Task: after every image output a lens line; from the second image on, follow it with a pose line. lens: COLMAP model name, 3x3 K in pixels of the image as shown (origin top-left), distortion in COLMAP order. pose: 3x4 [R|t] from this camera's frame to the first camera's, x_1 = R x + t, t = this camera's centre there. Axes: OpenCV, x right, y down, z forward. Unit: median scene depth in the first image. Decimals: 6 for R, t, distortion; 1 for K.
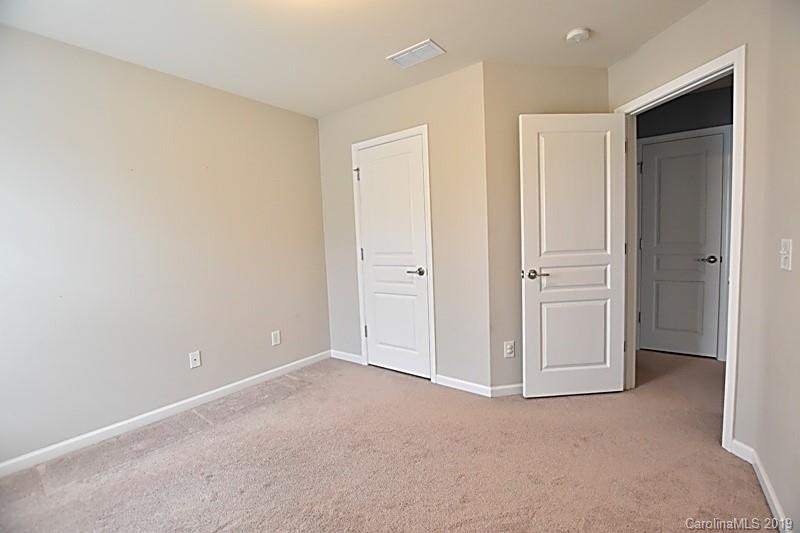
lens RADIAL K [[352.7, 0, 399.7], [0, 352.7, 268.0], [0, 0, 1]] dist [-0.023164, 0.000596]
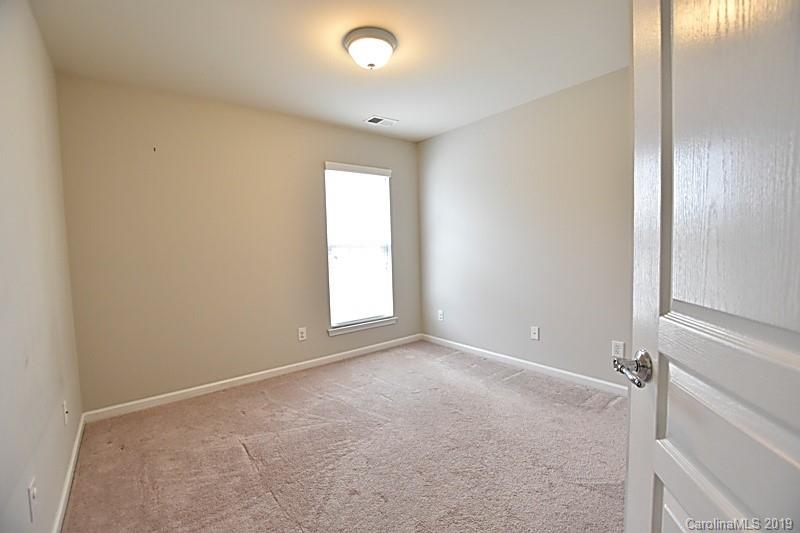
lens RADIAL K [[352.7, 0, 399.4], [0, 352.7, 265.9], [0, 0, 1]] dist [-0.023164, 0.000596]
pose [[-0.258905, 0.102317, -0.960468, 0.684055], [-0.025395, 0.993309, 0.112661, -0.094979], [0.965569, 0.053560, -0.254575, 0.846544]]
